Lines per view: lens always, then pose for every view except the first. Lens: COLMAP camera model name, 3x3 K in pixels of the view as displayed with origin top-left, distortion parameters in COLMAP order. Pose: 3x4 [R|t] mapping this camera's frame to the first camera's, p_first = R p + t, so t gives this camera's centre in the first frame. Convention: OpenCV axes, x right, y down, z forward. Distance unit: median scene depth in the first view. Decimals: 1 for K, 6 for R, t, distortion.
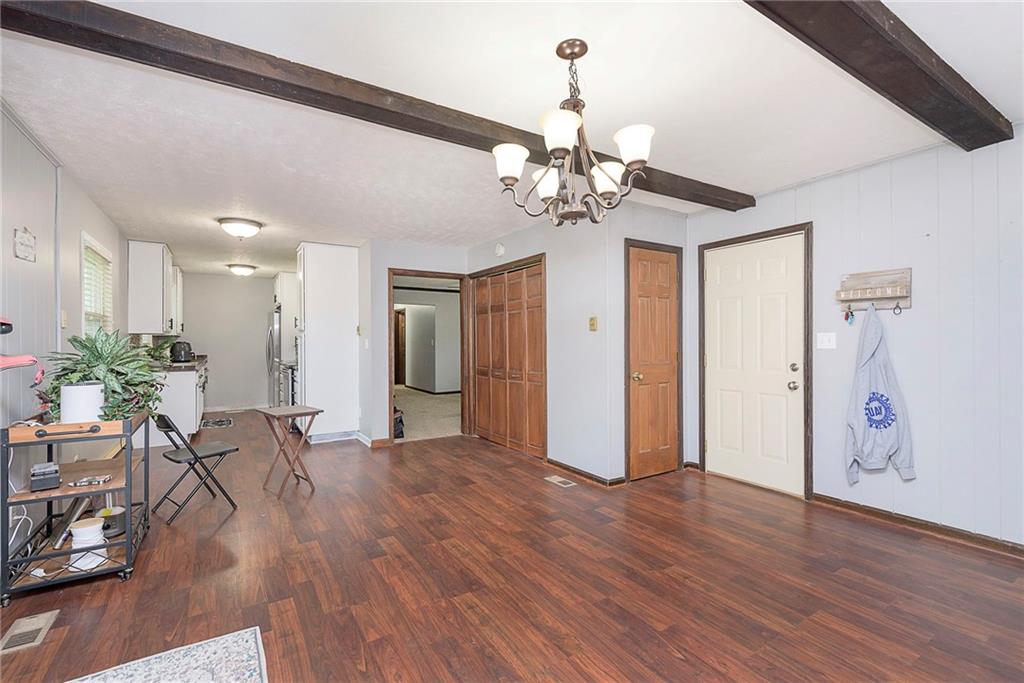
lens RADIAL K [[457.3, 0, 529.8], [0, 457.3, 342.2], [0, 0, 1]] dist [0.006540, 0.000766]
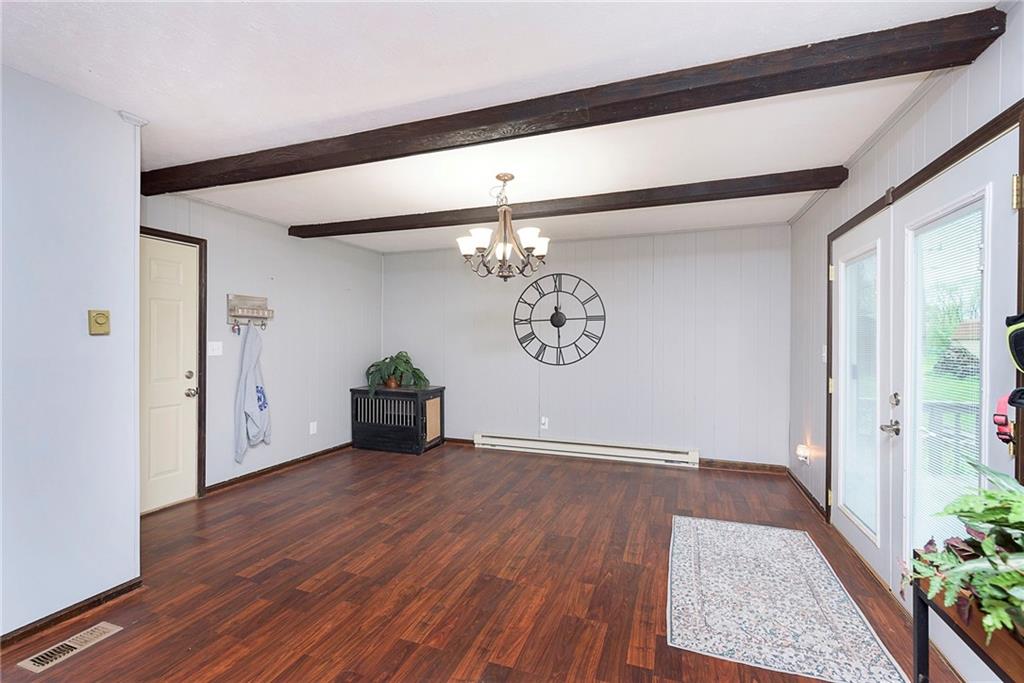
lens RADIAL K [[457.3, 0, 493.0], [0, 457.3, 341.7], [0, 0, 1]] dist [0.006540, 0.000766]
pose [[-0.563692, 0.003706, 0.825977, -0.541057], [0.002726, 0.999993, -0.002626, -0.011826], [-0.825981, 0.000771, -0.563698, 0.844276]]
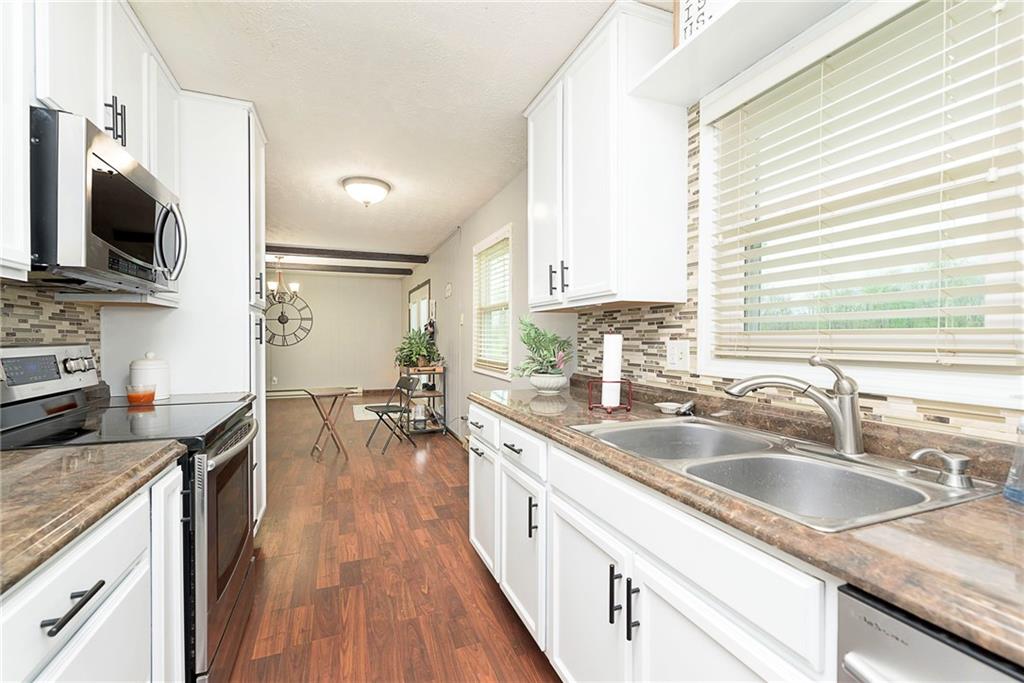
lens RADIAL K [[457.3, 0, 514.4], [0, 457.3, 339.9], [0, 0, 1]] dist [0.006540, 0.000766]
pose [[-0.976492, 0.001851, 0.215544, -1.085226], [0.003677, 0.999961, 0.008071, 0.006512], [-0.215521, 0.008674, -0.976461, 1.781150]]
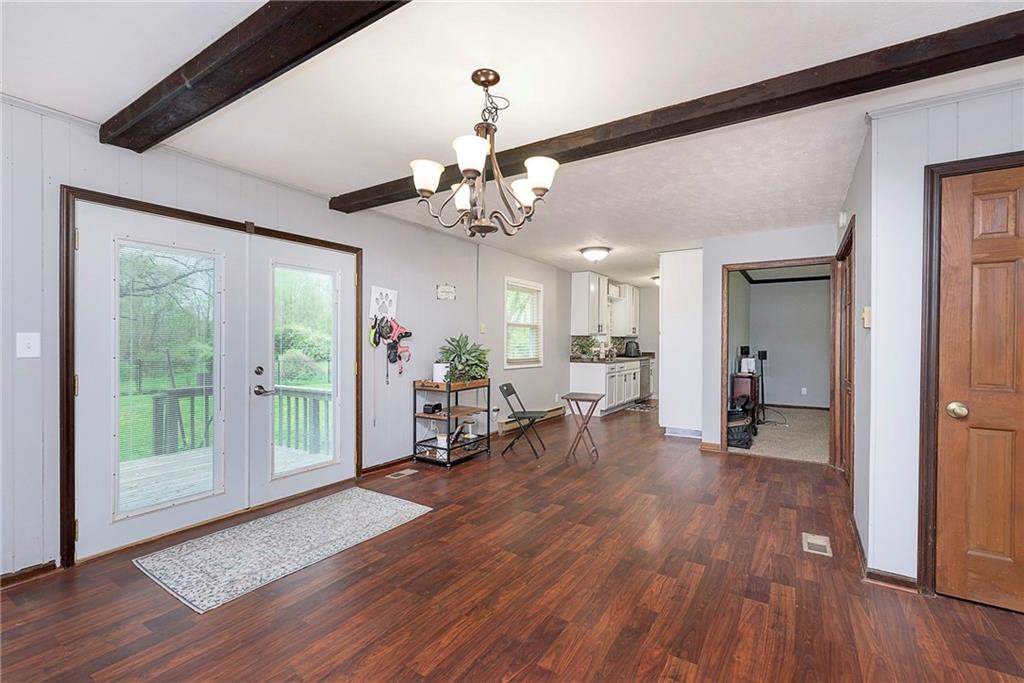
lens RADIAL K [[457.3, 0, 504.1], [0, 457.3, 353.7], [0, 0, 1]] dist [0.006540, 0.000766]
pose [[0.396951, 0.033554, -0.917226, 0.478807], [-0.009846, 0.999430, 0.032300, -0.007061], [0.917787, -0.003790, 0.397055, 0.258055]]
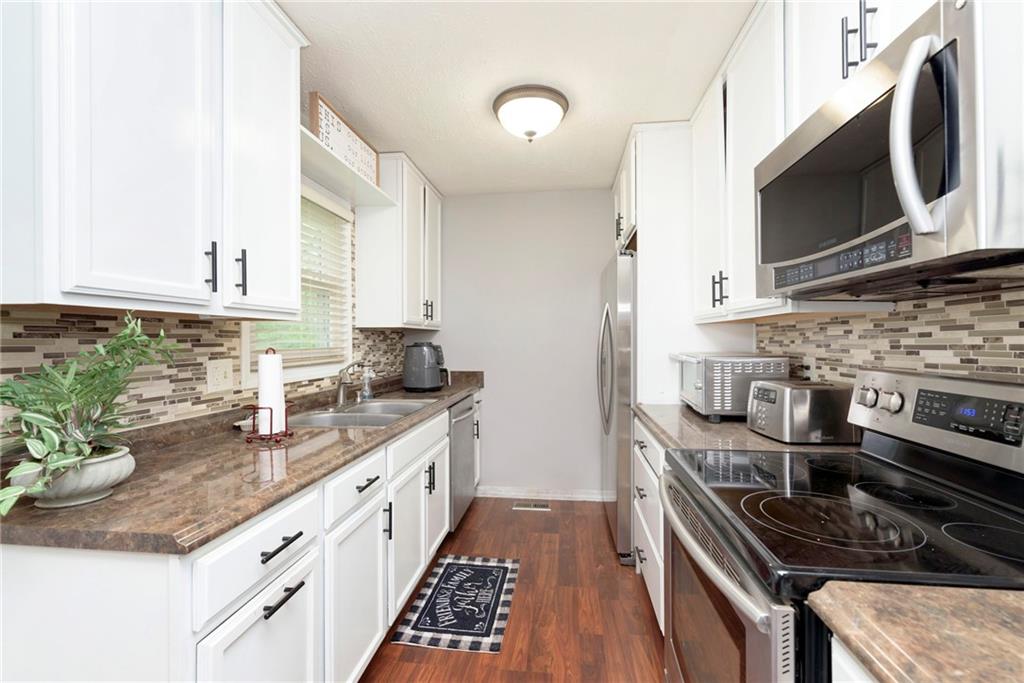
lens RADIAL K [[457.3, 0, 507.8], [0, 457.3, 338.4], [0, 0, 1]] dist [0.006540, 0.000766]
pose [[0.757059, 0.000592, -0.653347, -0.703717], [-0.002201, 0.999996, -0.001644, -0.007041], [0.653343, 0.002682, 0.757057, 1.220996]]
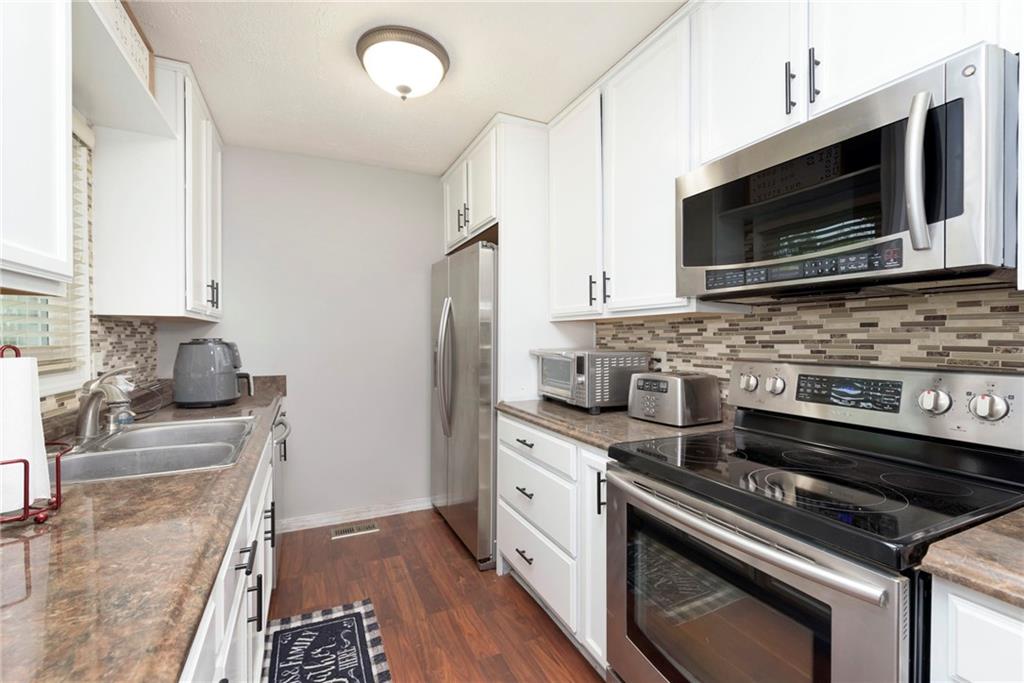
lens RADIAL K [[457.3, 0, 528.9], [0, 457.3, 339.8], [0, 0, 1]] dist [0.006540, 0.000766]
pose [[0.989920, 0.007033, -0.141454, -0.841114], [-0.006715, 0.999974, 0.002721, -0.003934], [0.141469, -0.001743, 0.989941, 1.213983]]
